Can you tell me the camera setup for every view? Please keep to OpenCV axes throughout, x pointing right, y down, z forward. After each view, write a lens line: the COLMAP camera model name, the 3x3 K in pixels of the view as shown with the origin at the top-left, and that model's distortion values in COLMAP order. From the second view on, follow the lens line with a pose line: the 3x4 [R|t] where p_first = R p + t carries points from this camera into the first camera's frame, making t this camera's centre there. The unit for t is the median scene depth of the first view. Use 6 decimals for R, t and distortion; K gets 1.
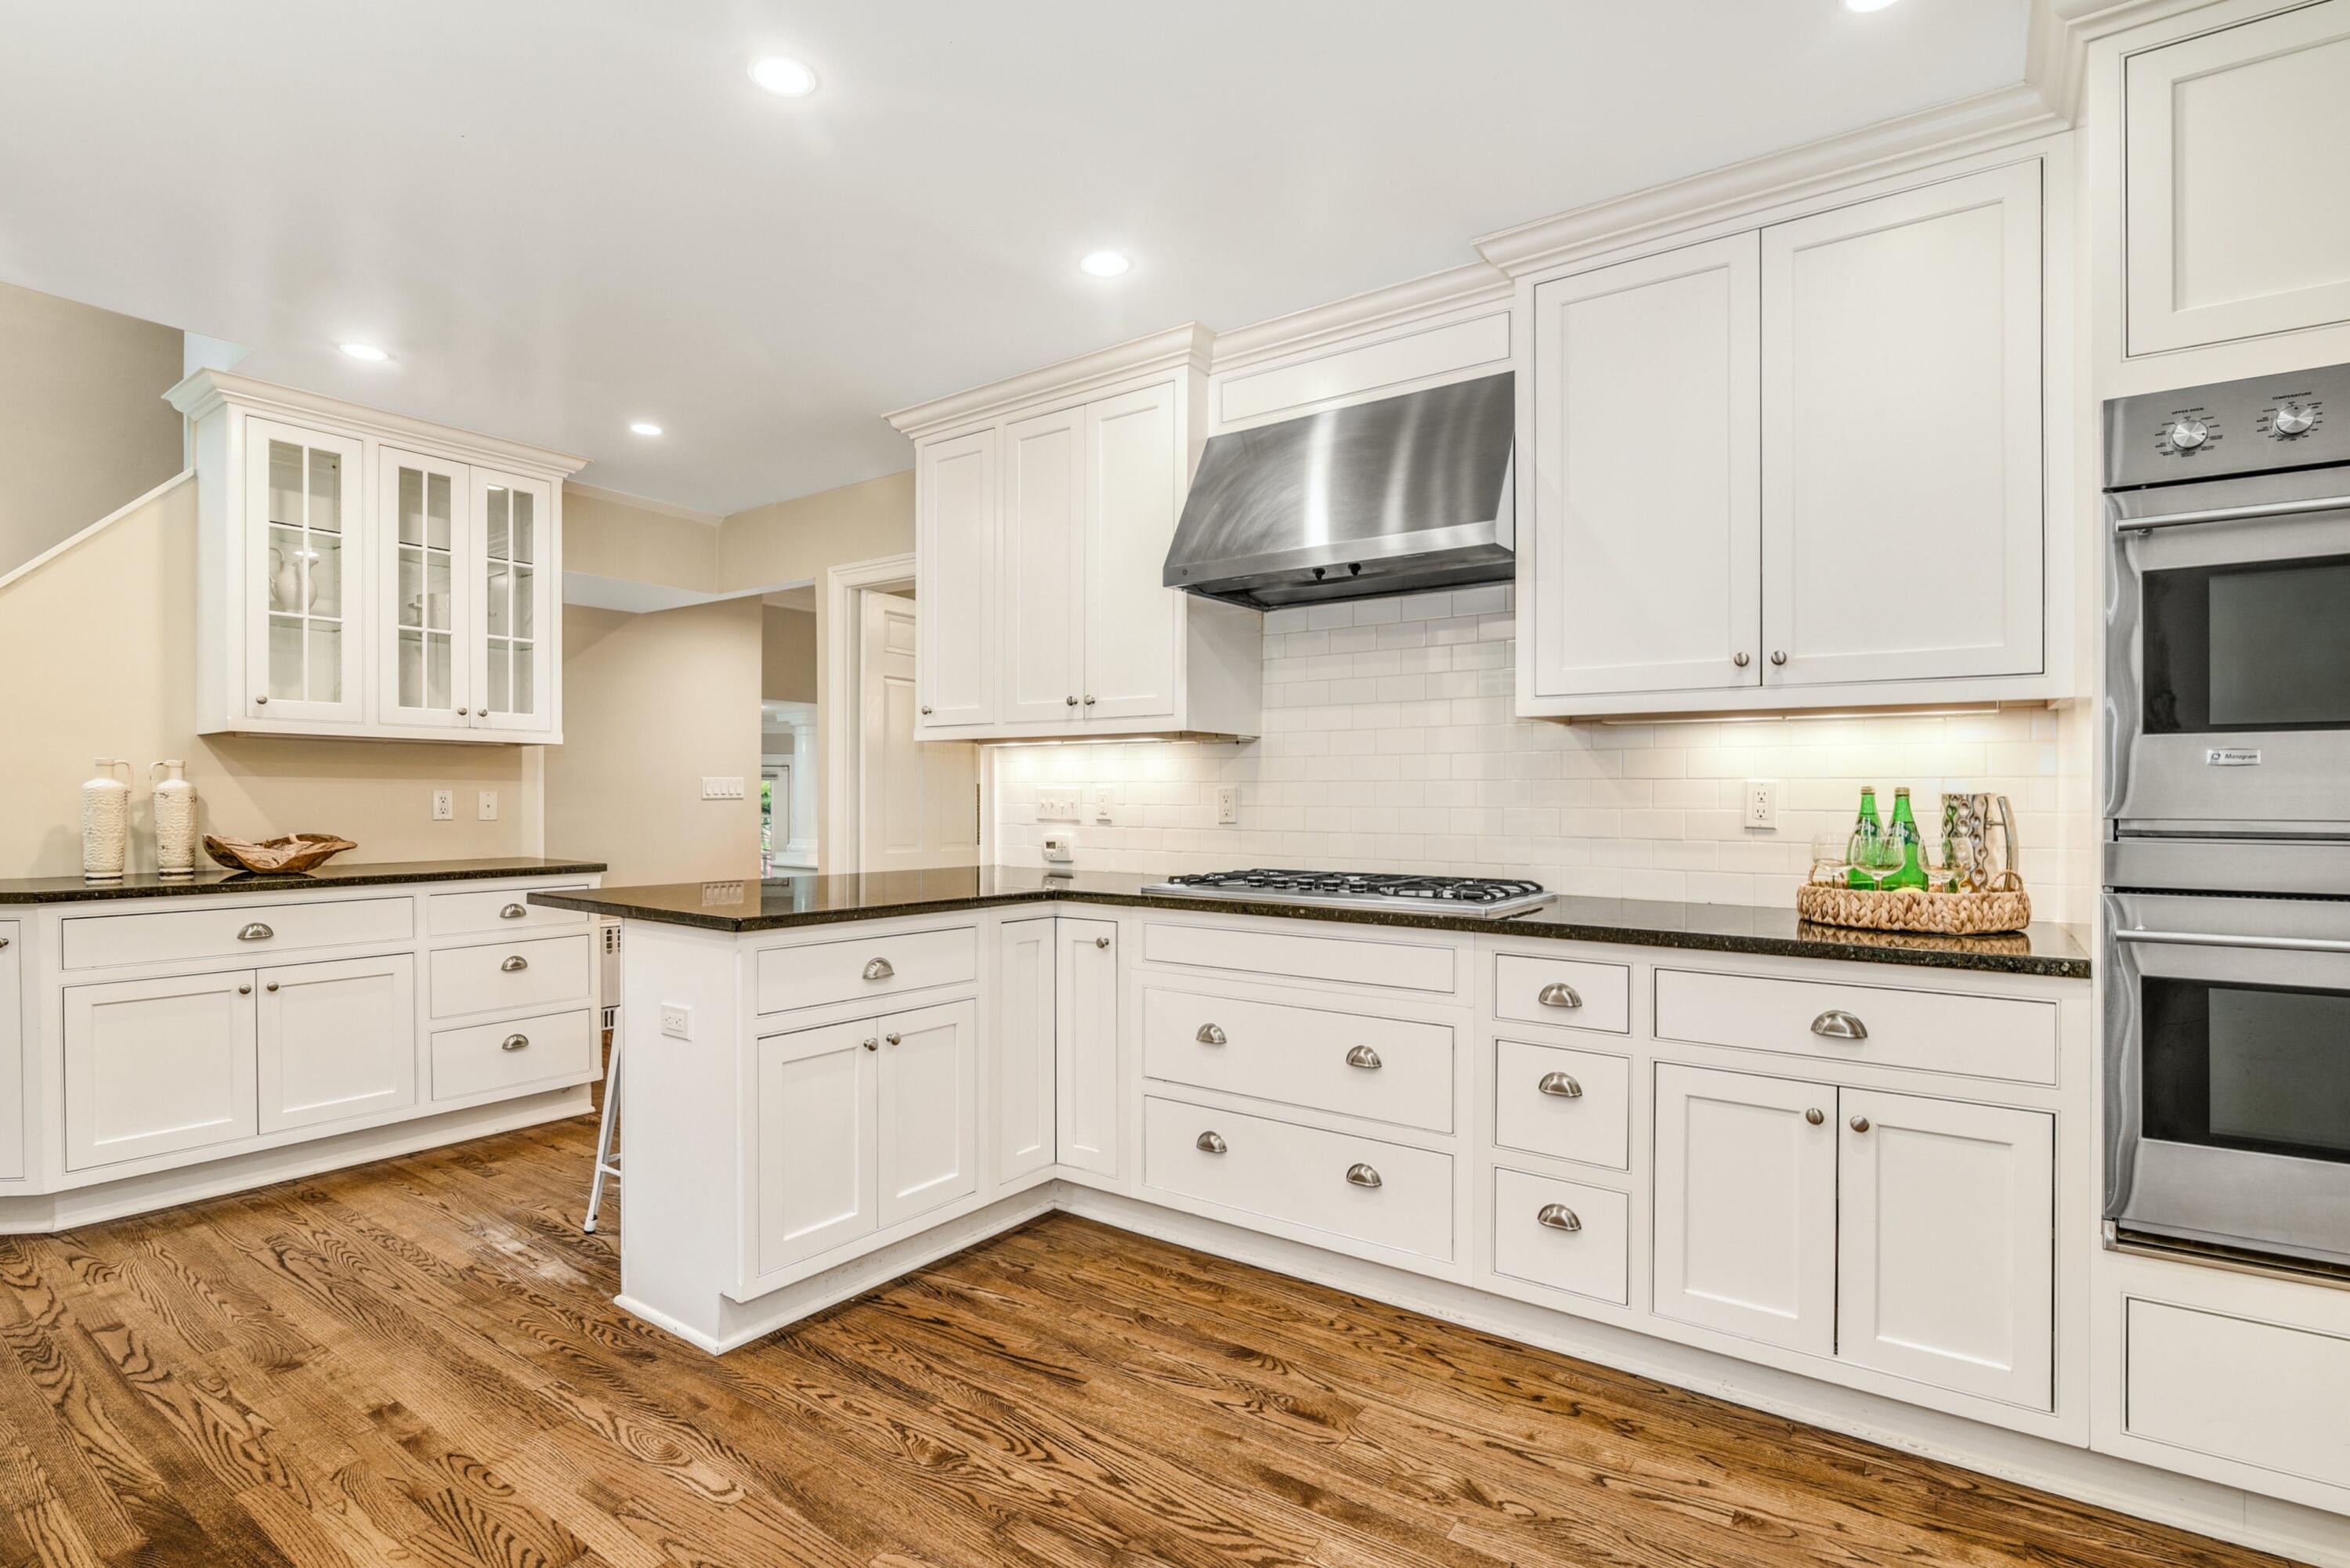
lens RADIAL K [[1133.2, 0, 1180.1], [0, 1133.2, 811.4], [0, 0, 1]] dist [-0.010375, -0.000153]
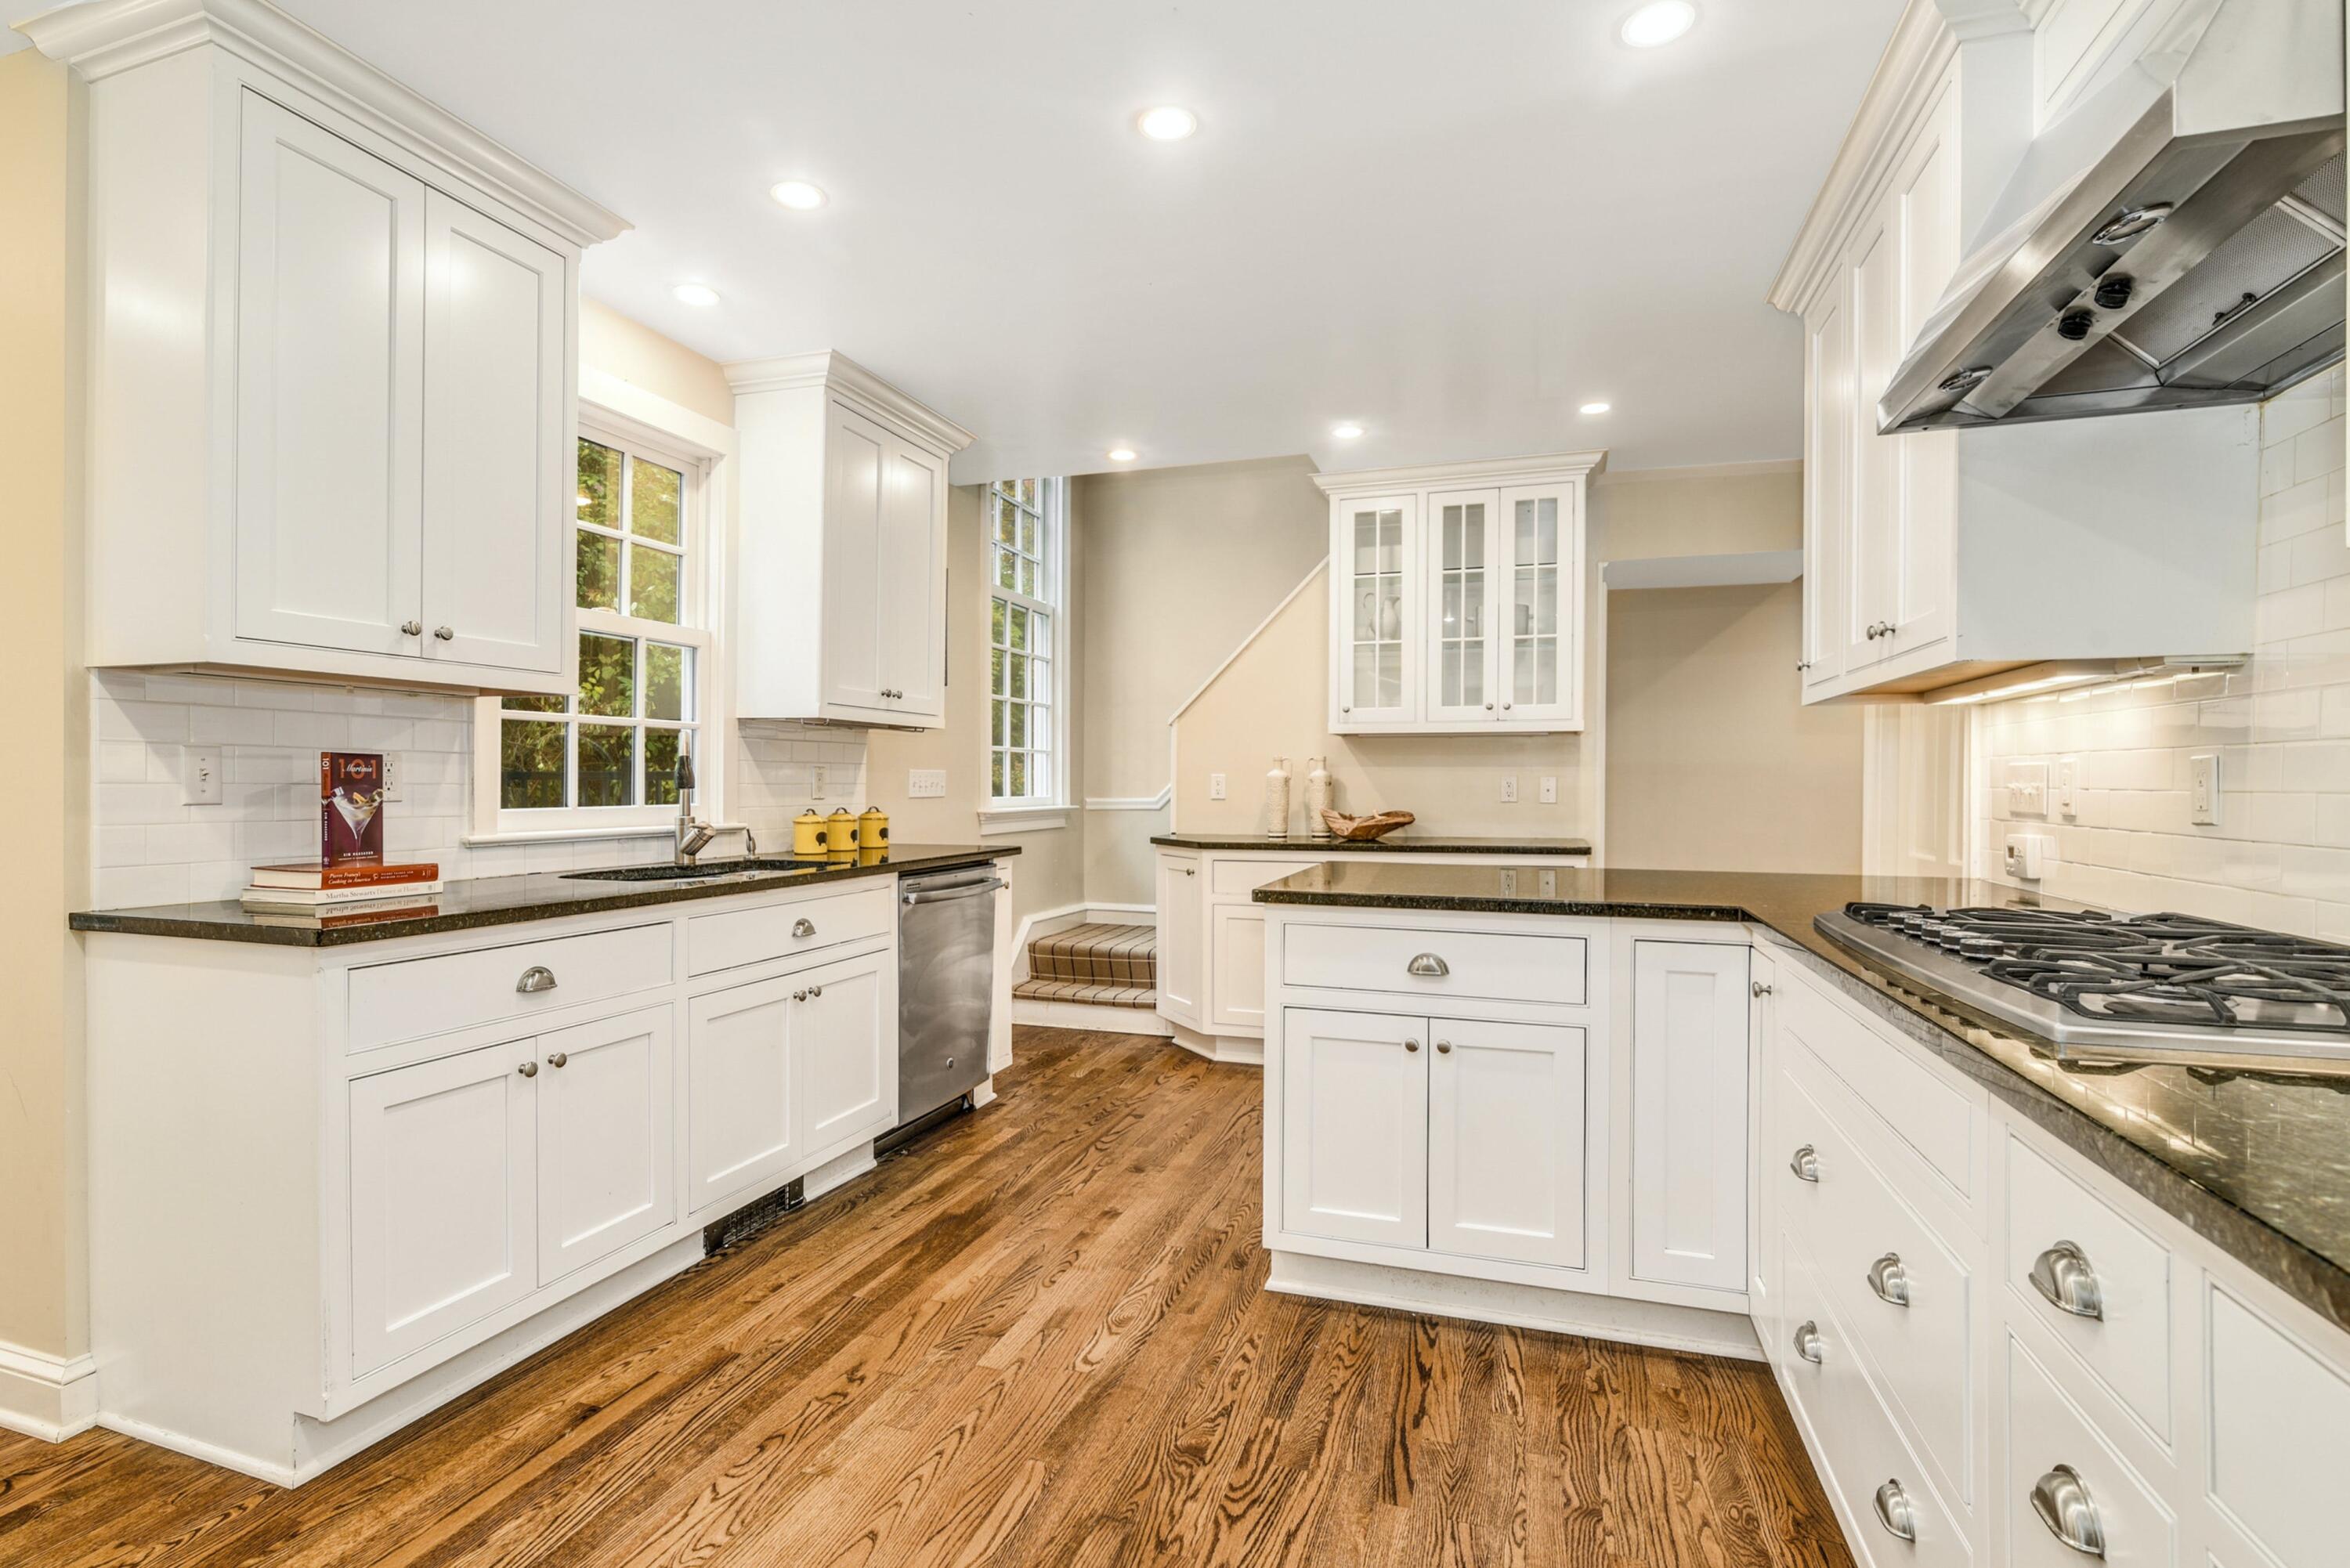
lens RADIAL K [[1134.7, 0, 1146.6], [0, 1134.7, 793.7], [0, 0, 1]] dist [-0.012915, 0.000007]
pose [[0.285042, 0.006856, -0.958491, 0.550778], [-0.012495, 0.999916, 0.003436, -0.000374], [0.958434, 0.010996, 0.285104, 0.521045]]
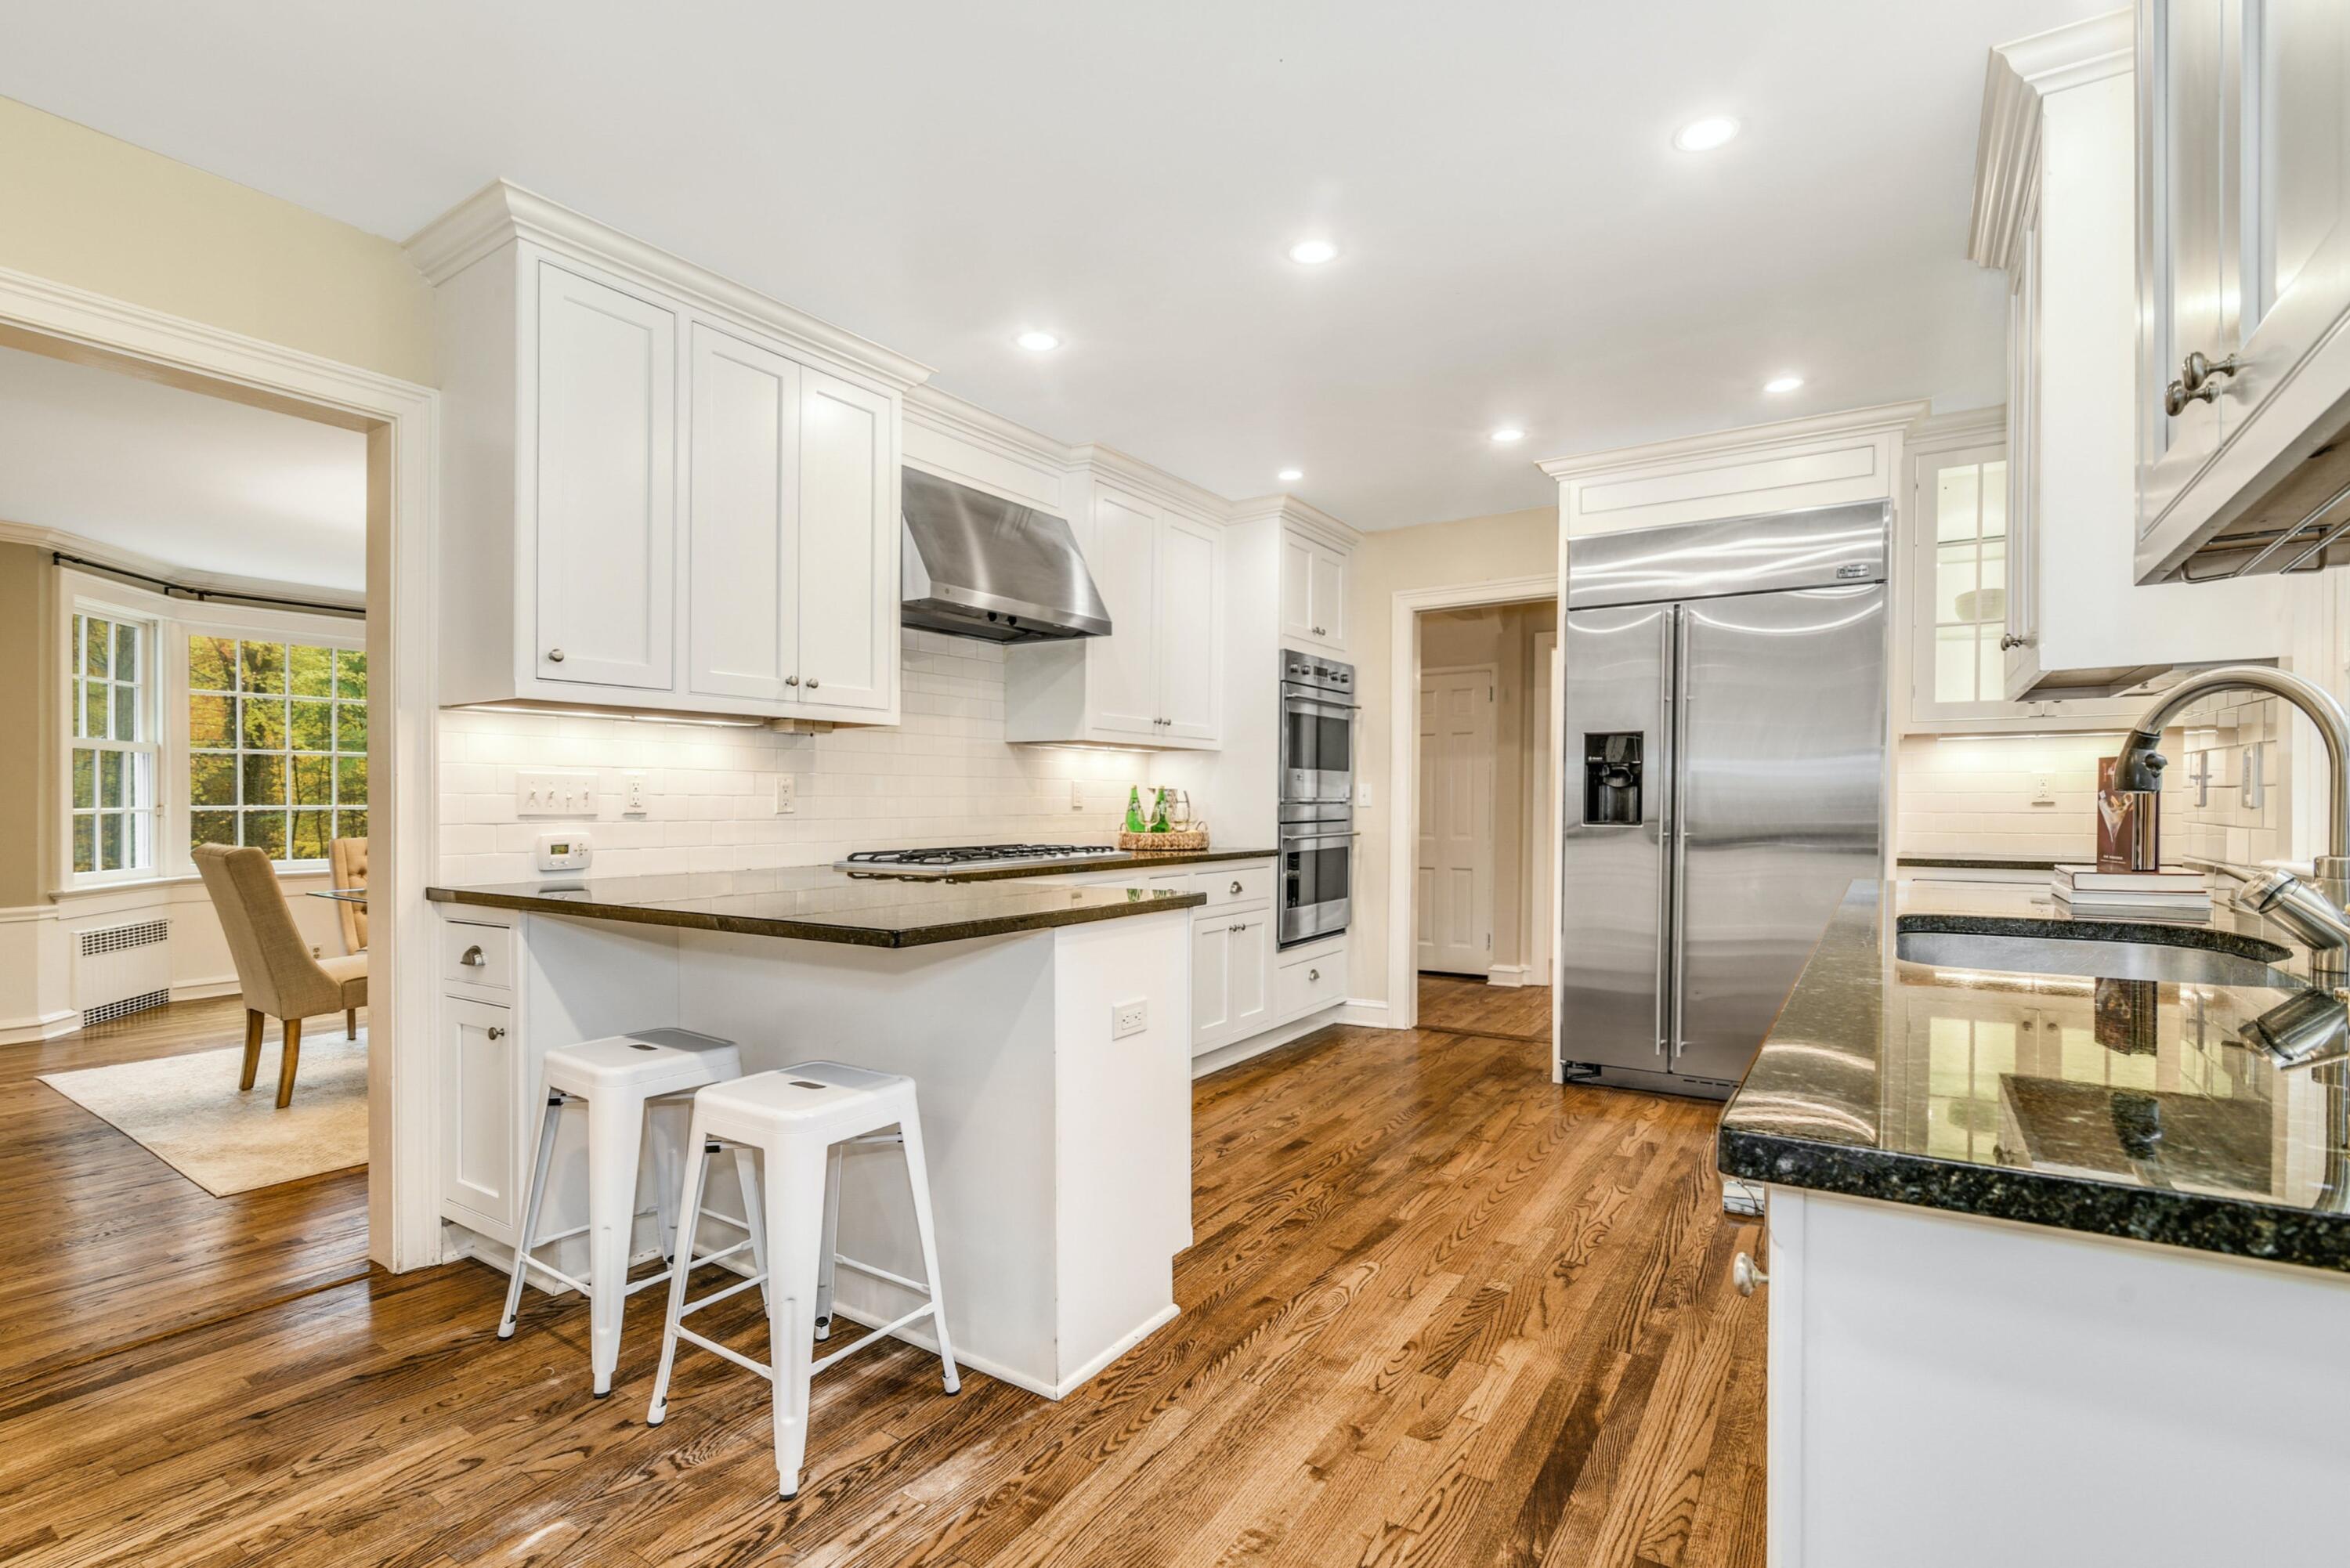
lens RADIAL K [[1088.0, 0, 1172.0], [0, 1088.0, 803.2], [0, 0, 1]] dist [0.001192, 0.000016]
pose [[-0.037456, -0.004487, 0.999288, -1.294313], [0.012535, 0.999909, 0.004960, 0.002002], [-0.999220, 0.012711, -0.037396, 0.946180]]
